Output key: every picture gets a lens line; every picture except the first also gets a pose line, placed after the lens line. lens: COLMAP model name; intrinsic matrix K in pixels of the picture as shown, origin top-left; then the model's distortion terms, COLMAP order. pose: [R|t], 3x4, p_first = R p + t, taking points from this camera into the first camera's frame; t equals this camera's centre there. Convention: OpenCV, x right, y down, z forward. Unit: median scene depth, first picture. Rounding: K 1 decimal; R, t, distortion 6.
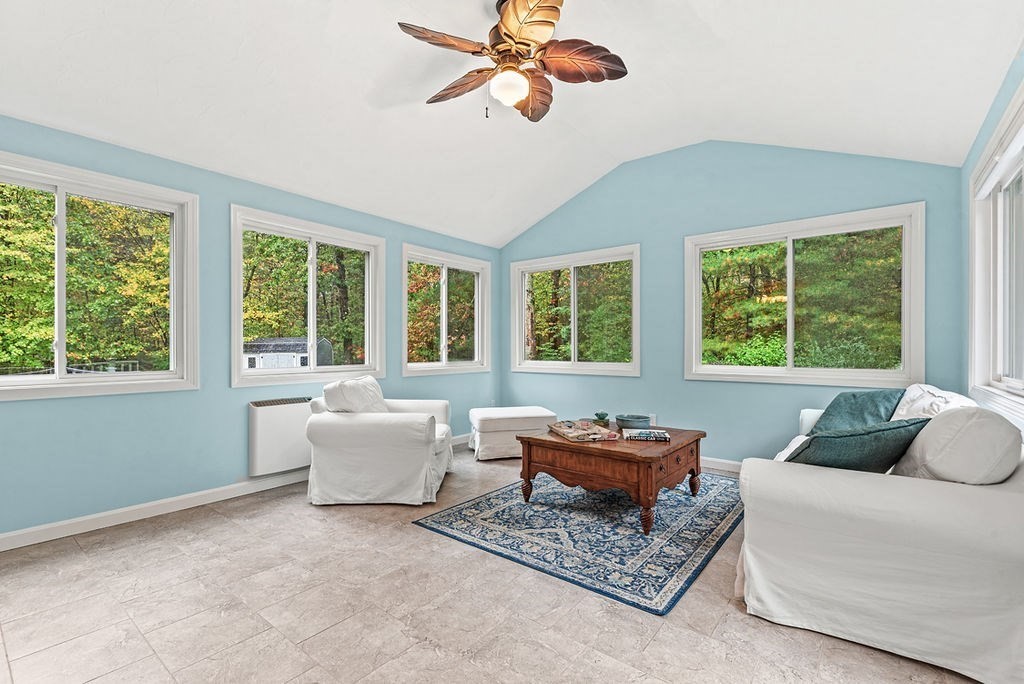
lens RADIAL K [[421.2, 0, 513.4], [0, 421.2, 346.5], [0, 0, 1]] dist [0.000491, -0.000163]
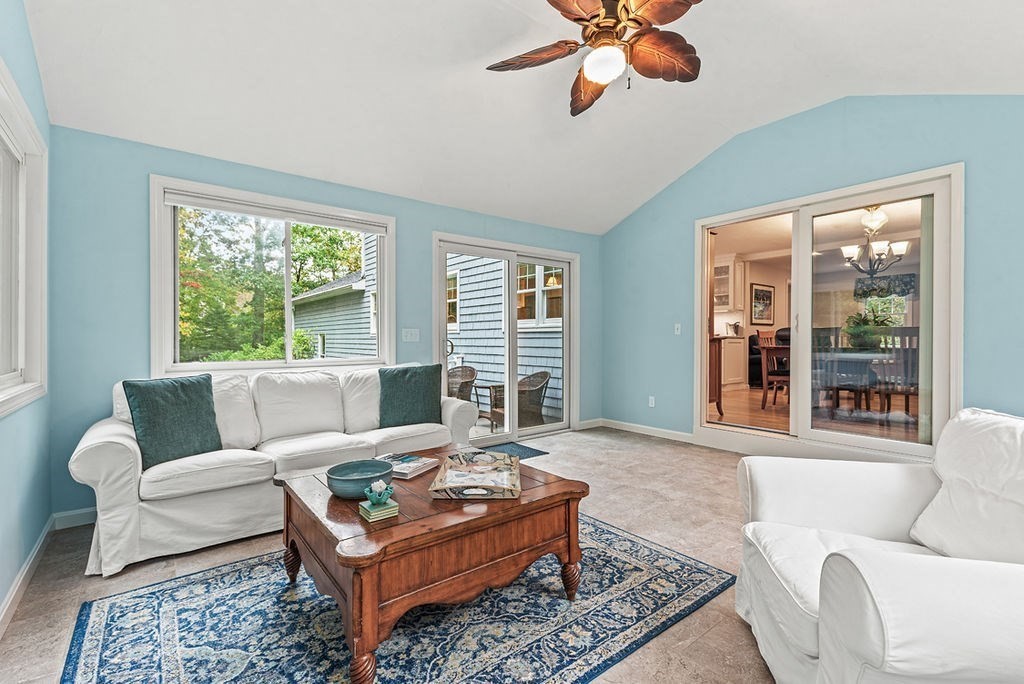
lens RADIAL K [[467.1, 0, 509.5], [0, 467.1, 343.5], [0, 0, 1]] dist [0.002269, -0.000516]
pose [[-0.972944, 0.002083, 0.231032, -0.044739], [0.003184, 0.999985, 0.004393, 0.013544], [-0.231020, 0.005010, -0.972936, 2.049756]]
